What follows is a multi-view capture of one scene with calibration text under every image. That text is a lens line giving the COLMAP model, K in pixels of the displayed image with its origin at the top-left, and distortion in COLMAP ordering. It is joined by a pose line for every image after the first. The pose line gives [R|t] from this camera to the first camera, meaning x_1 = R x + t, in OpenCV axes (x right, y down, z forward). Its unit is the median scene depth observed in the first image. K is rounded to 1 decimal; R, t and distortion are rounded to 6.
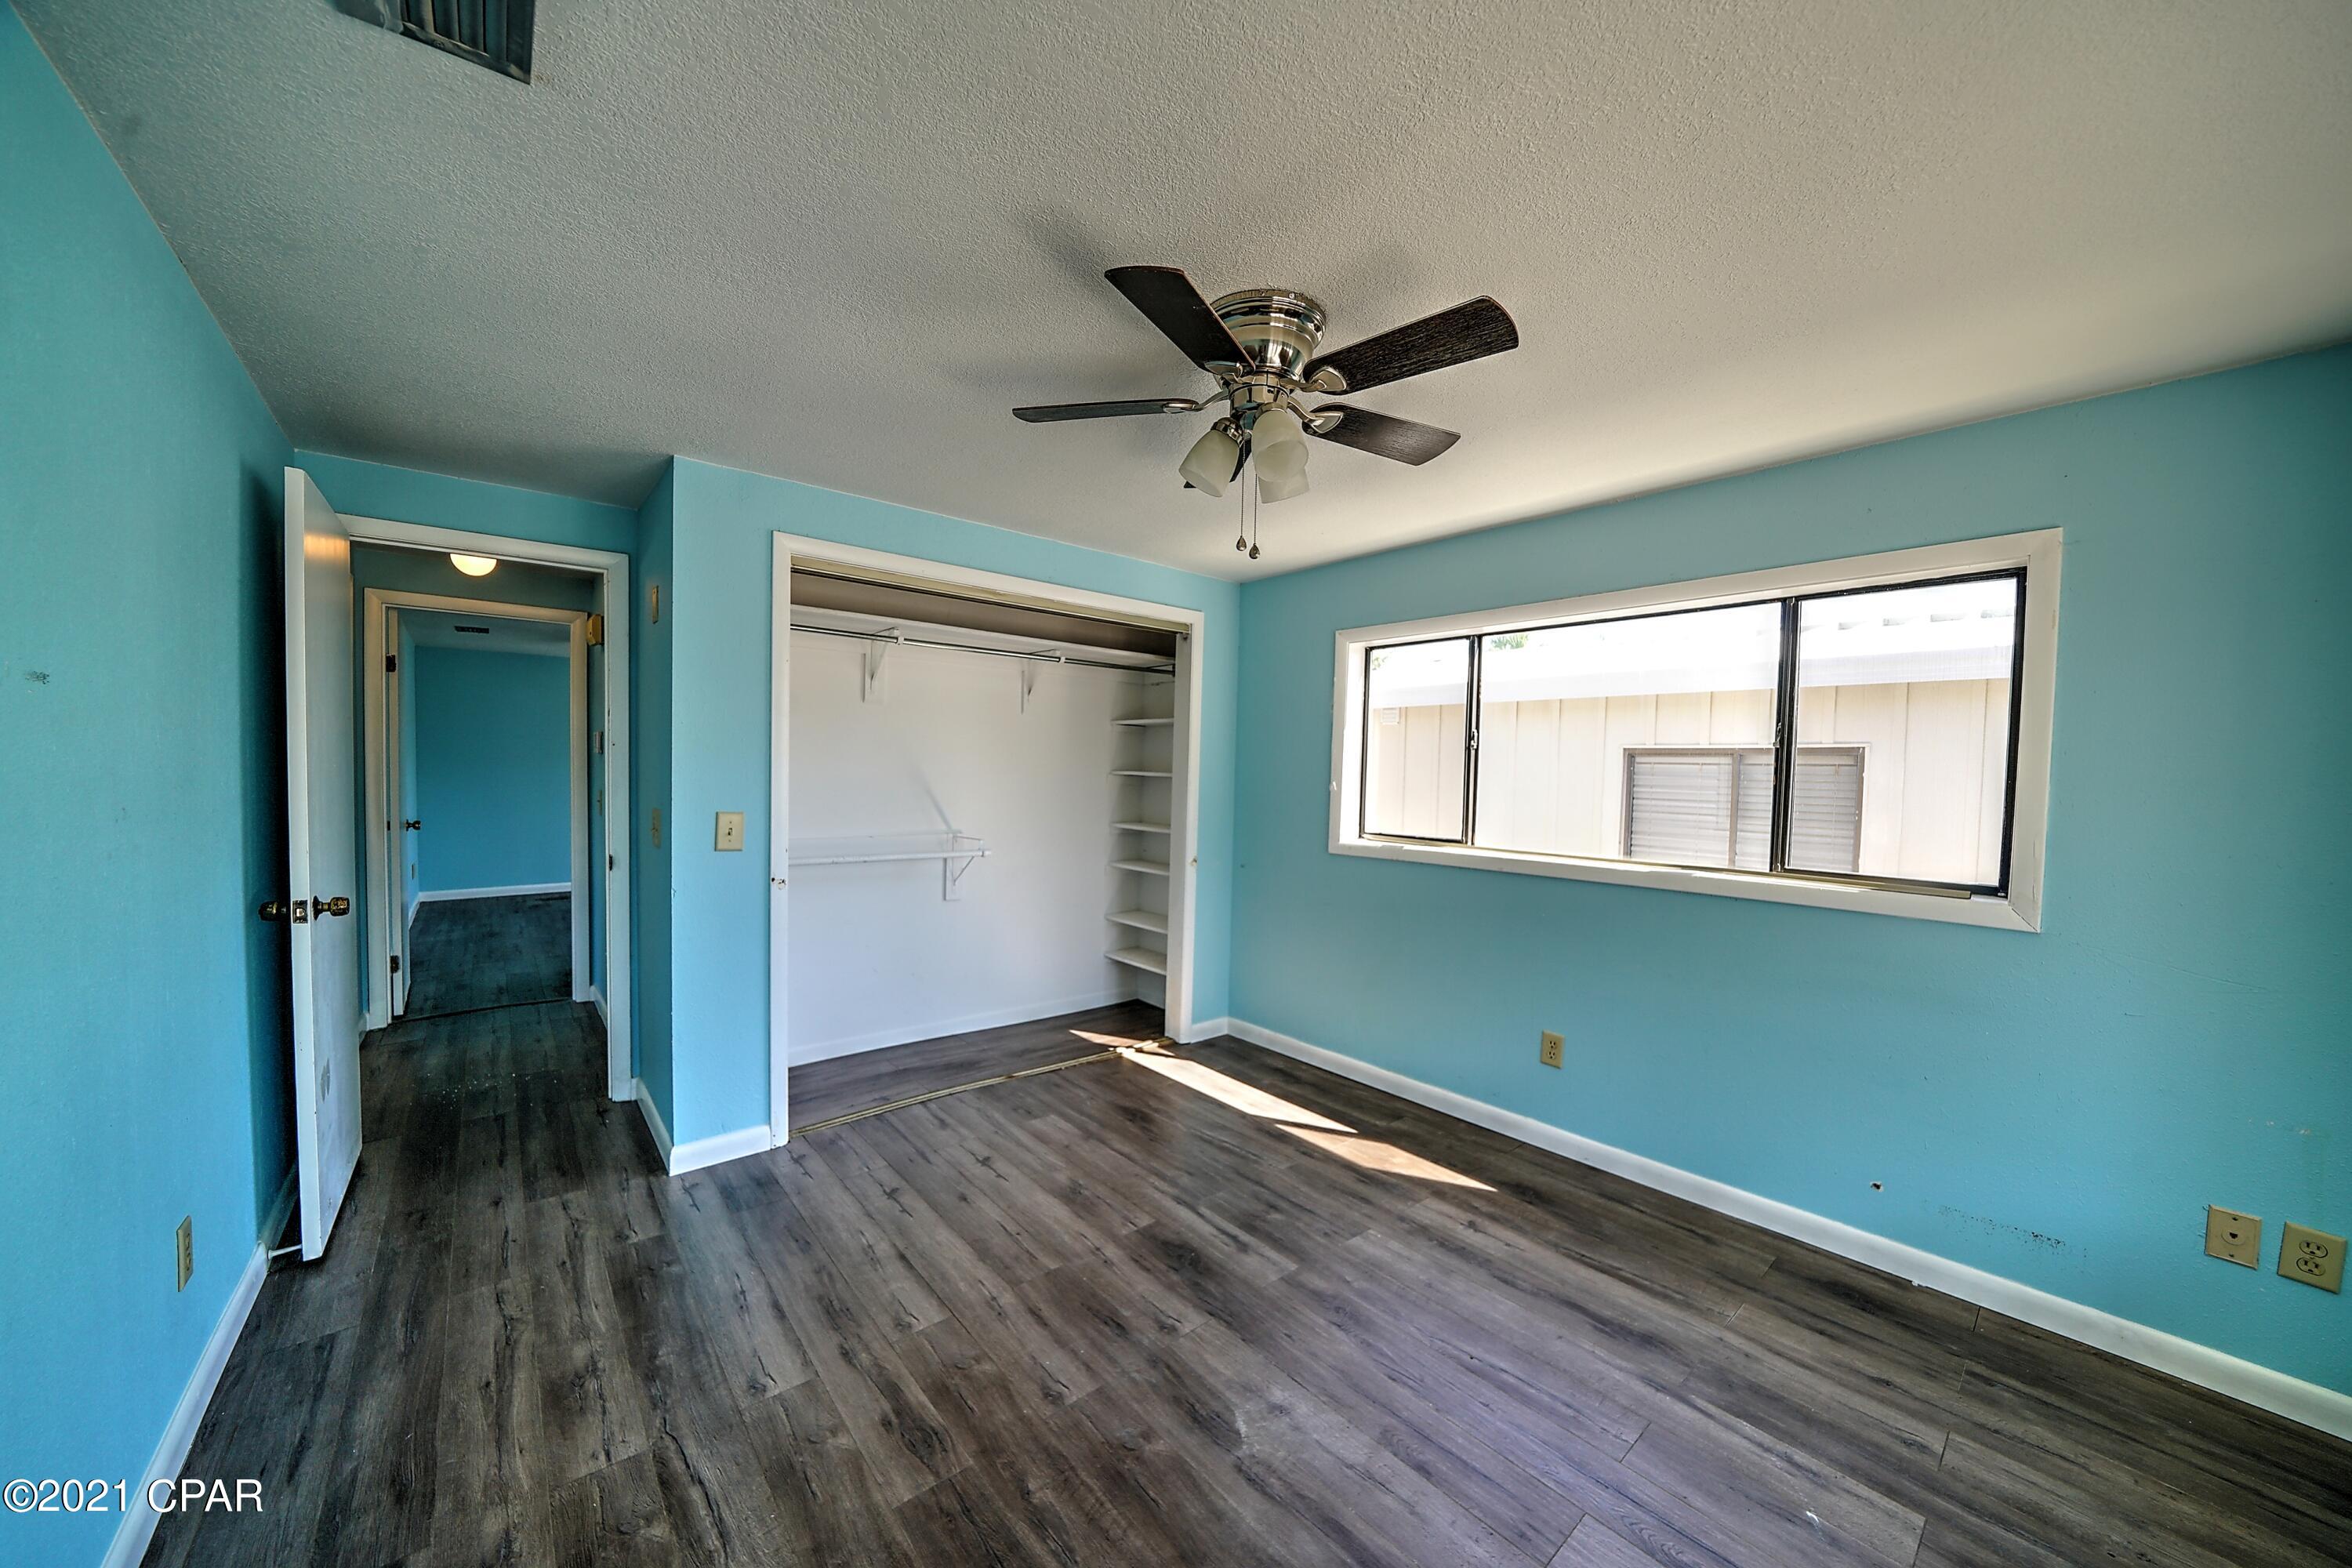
lens RADIAL K [[818.7, 0, 1156.4], [0, 818.7, 796.6], [0, 0, 1]] dist [-0.024908, 0.002738]
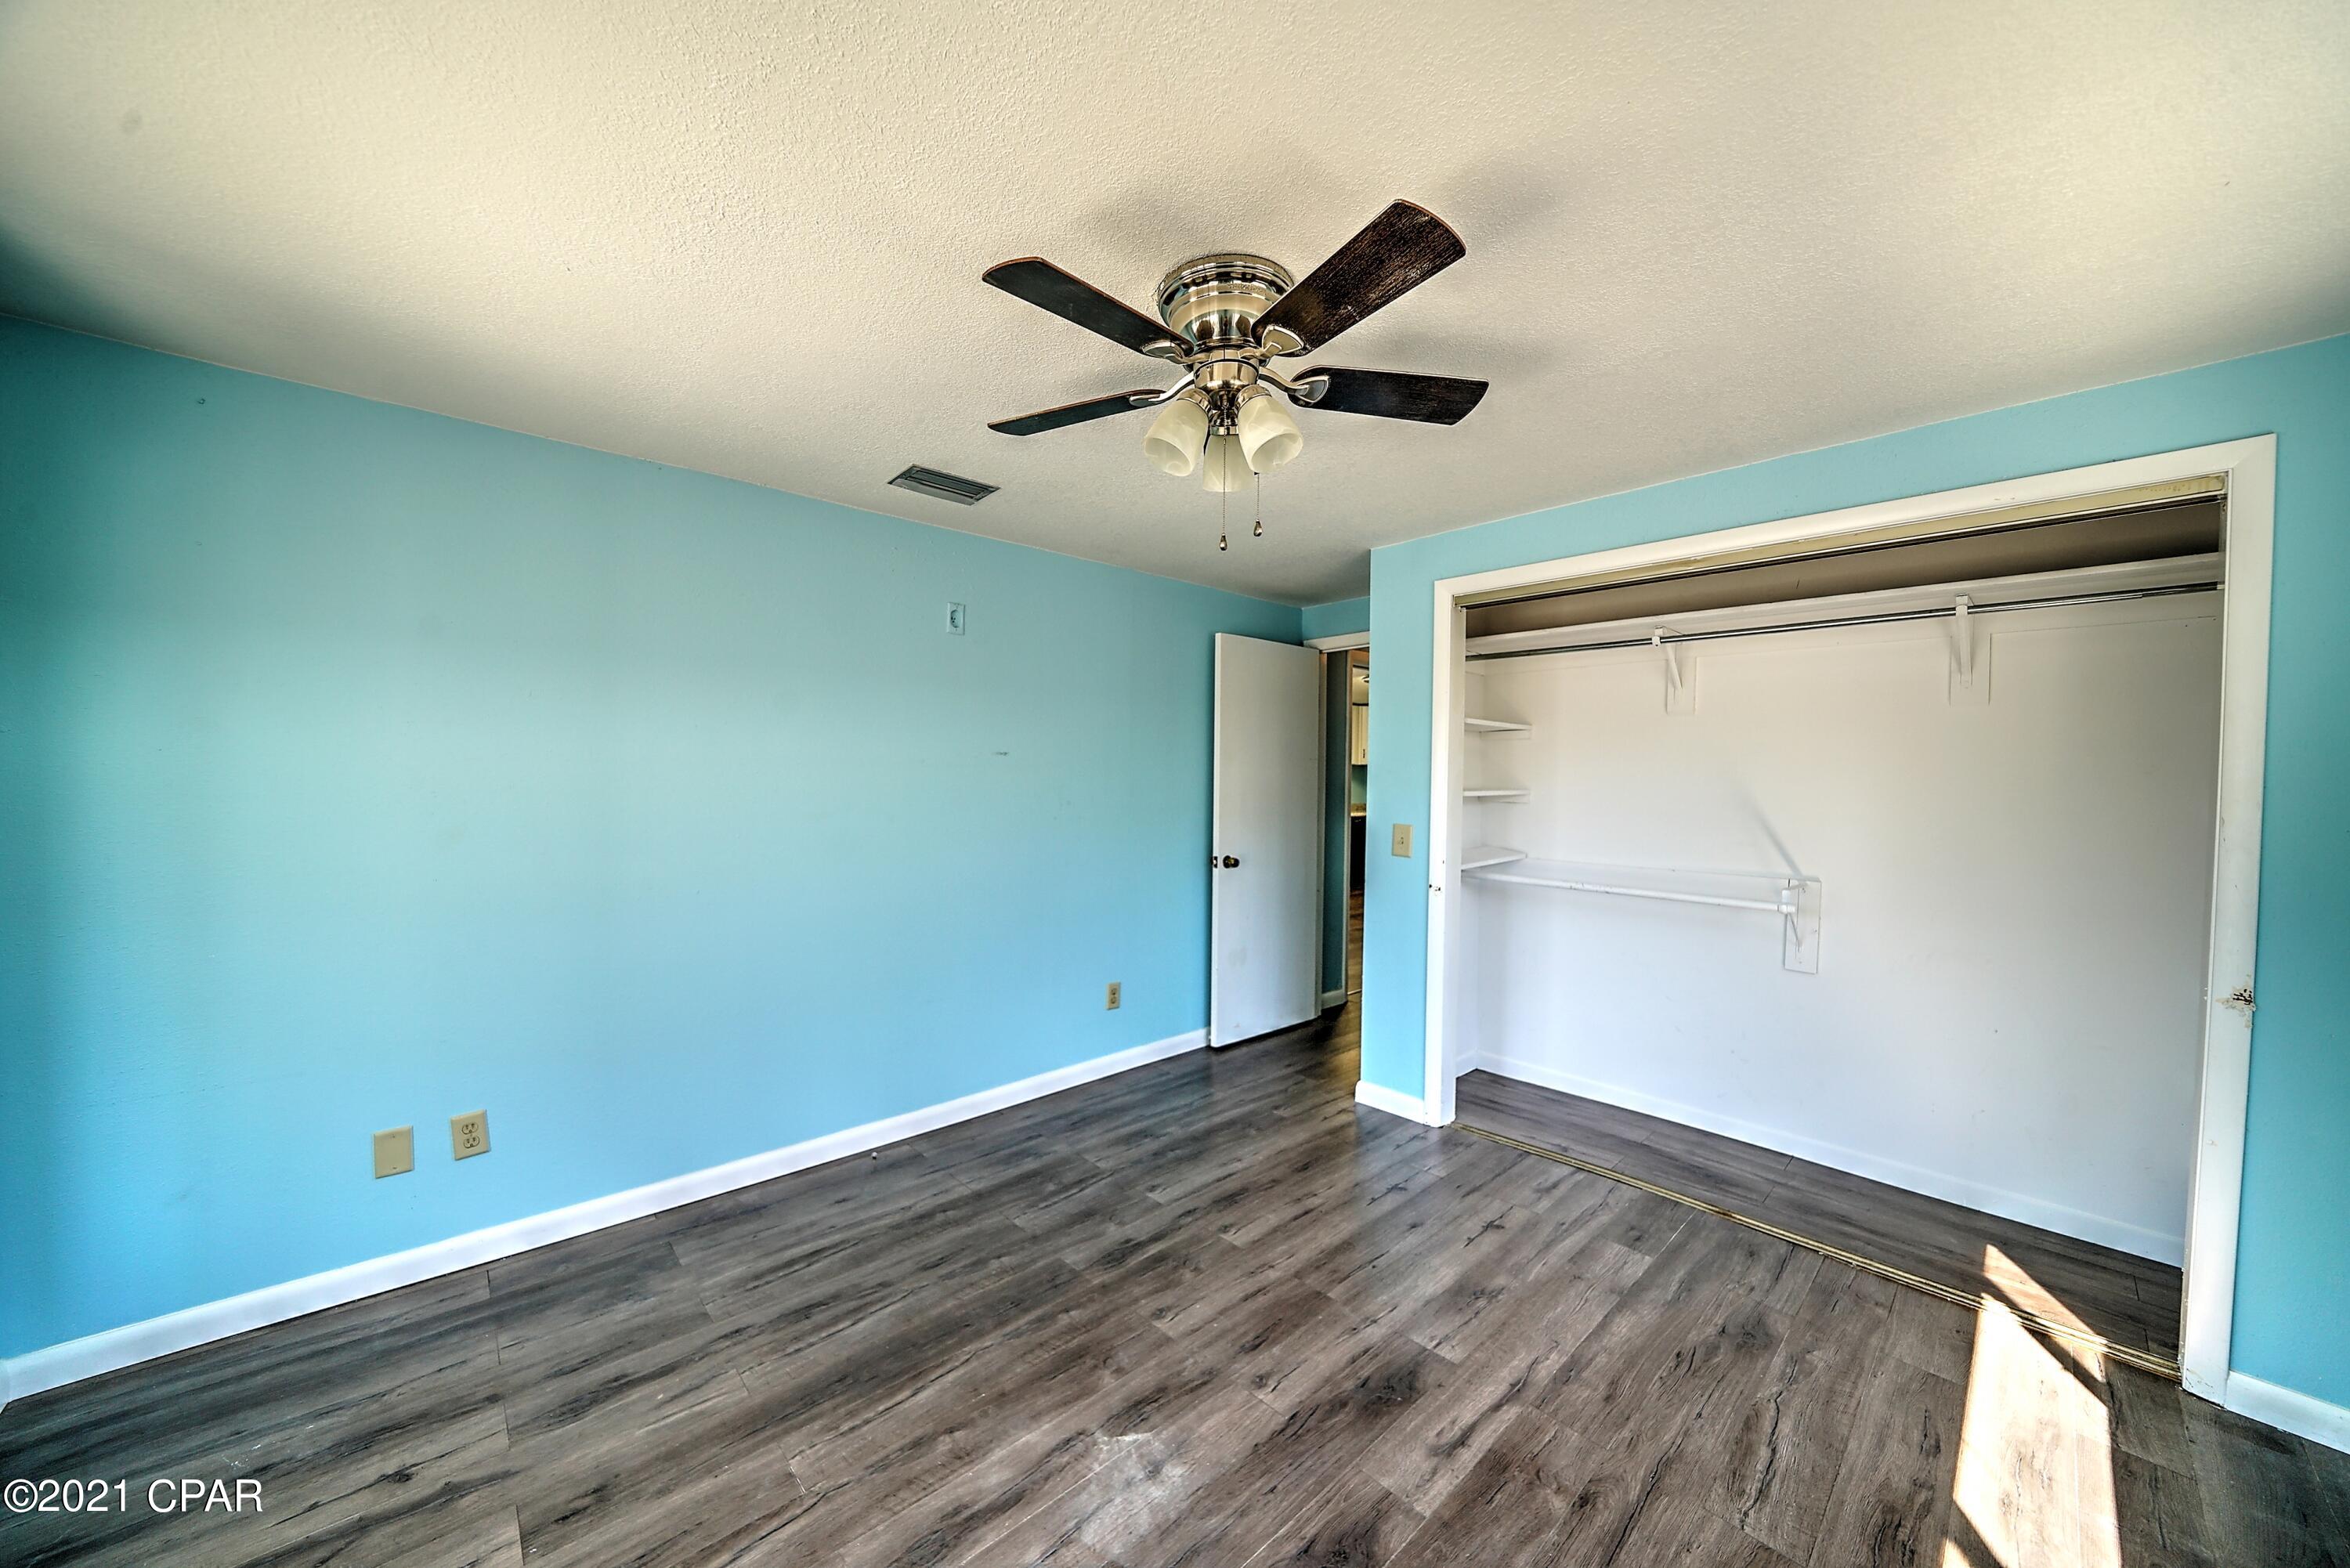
lens RADIAL K [[817.9, 0, 1155.5], [0, 817.9, 796.6], [0, 0, 1]] dist [-0.024908, 0.002738]
pose [[0.037362, 0.001882, -0.999300, 0.674887], [-0.046349, 0.998925, 0.000149, -0.004911], [0.998226, 0.046311, 0.037410, 0.589642]]
